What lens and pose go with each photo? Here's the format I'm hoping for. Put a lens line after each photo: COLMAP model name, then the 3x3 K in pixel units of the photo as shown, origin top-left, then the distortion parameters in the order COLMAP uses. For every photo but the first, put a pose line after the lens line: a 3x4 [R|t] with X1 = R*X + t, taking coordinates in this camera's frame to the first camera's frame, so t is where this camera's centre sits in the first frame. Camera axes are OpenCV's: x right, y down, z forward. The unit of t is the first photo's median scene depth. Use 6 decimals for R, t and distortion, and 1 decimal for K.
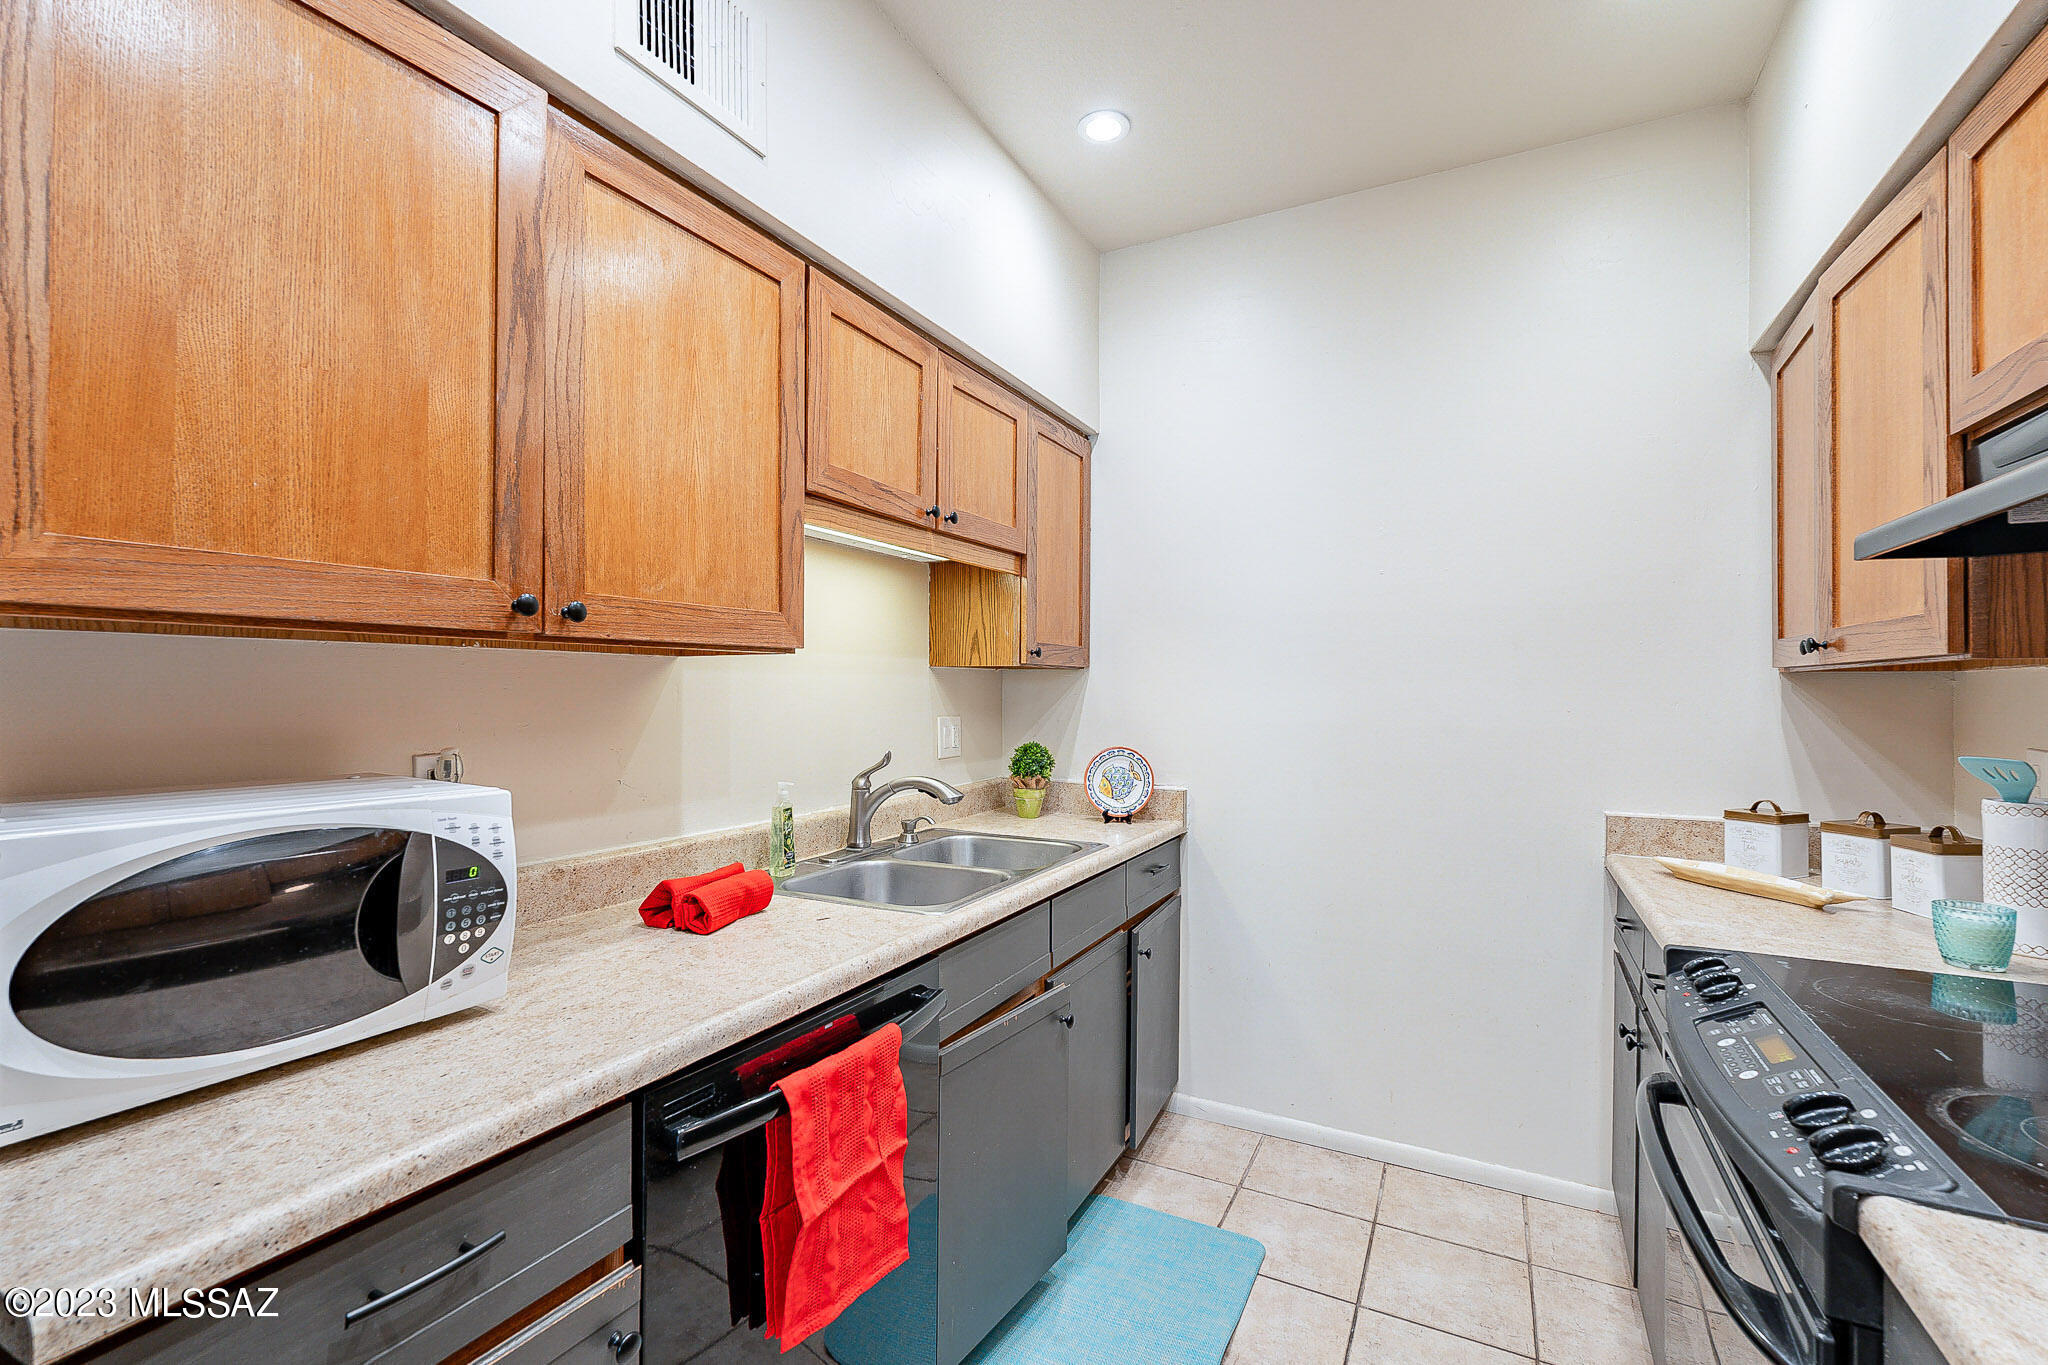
lens RADIAL K [[910.0, 0, 1016.1], [0, 910.0, 690.1], [0, 0, 1]] dist [0.000027, 0.000520]
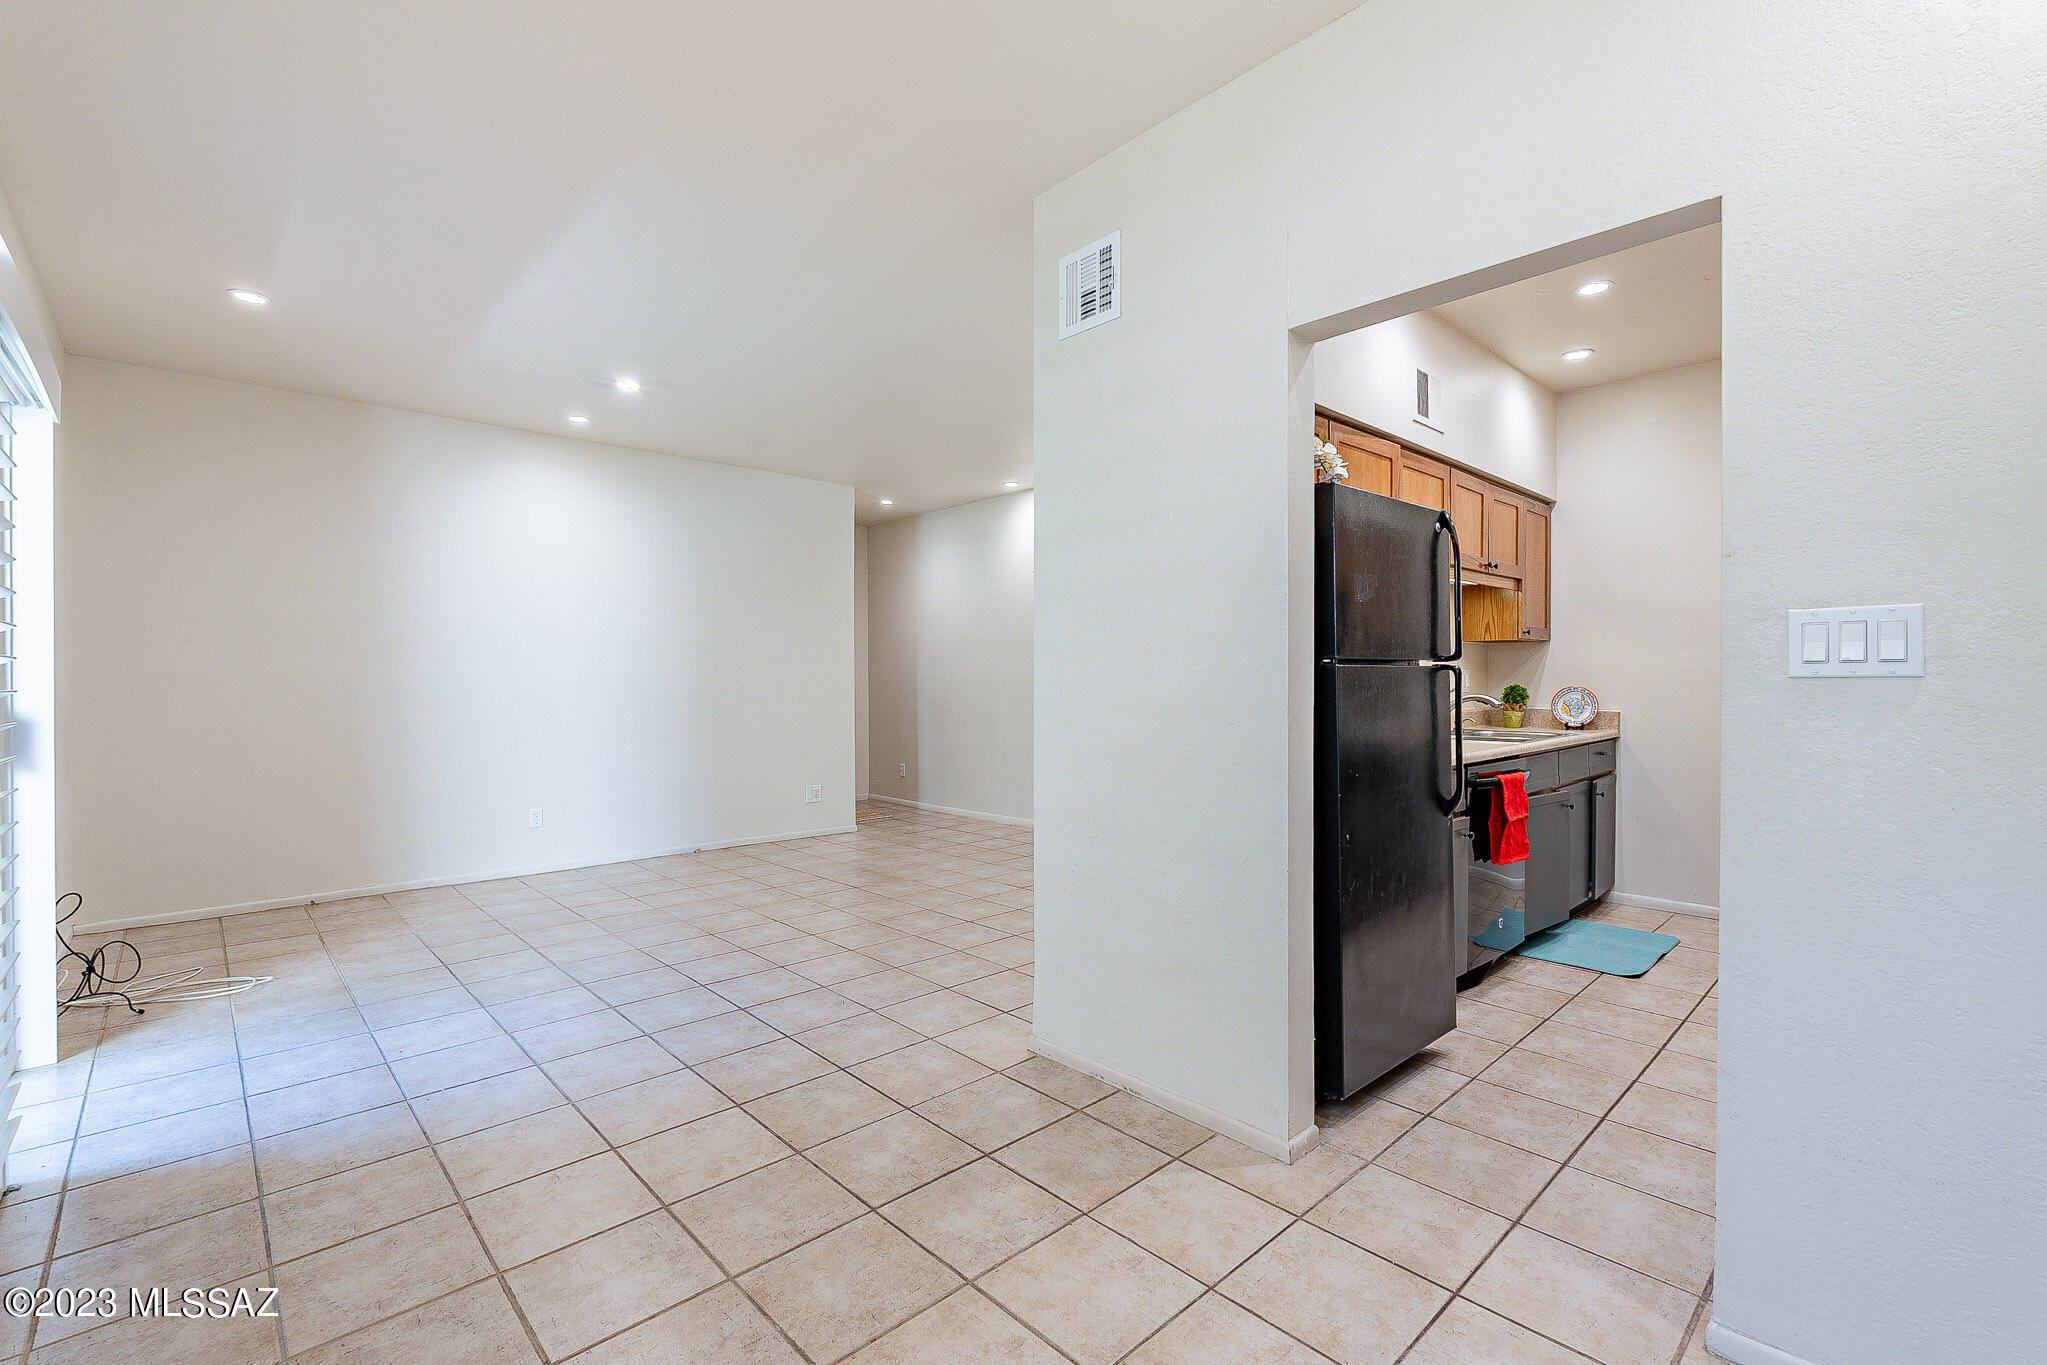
lens RADIAL K [[898.5, 0, 1021.3], [0, 898.5, 679.2], [0, 0, 1]] dist [0.000804, 0.000168]
pose [[0.944578, -0.001684, -0.328283, -0.321248], [0.002771, 0.999992, 0.002844, 0.041101], [0.328276, -0.003596, 0.944575, -0.963358]]
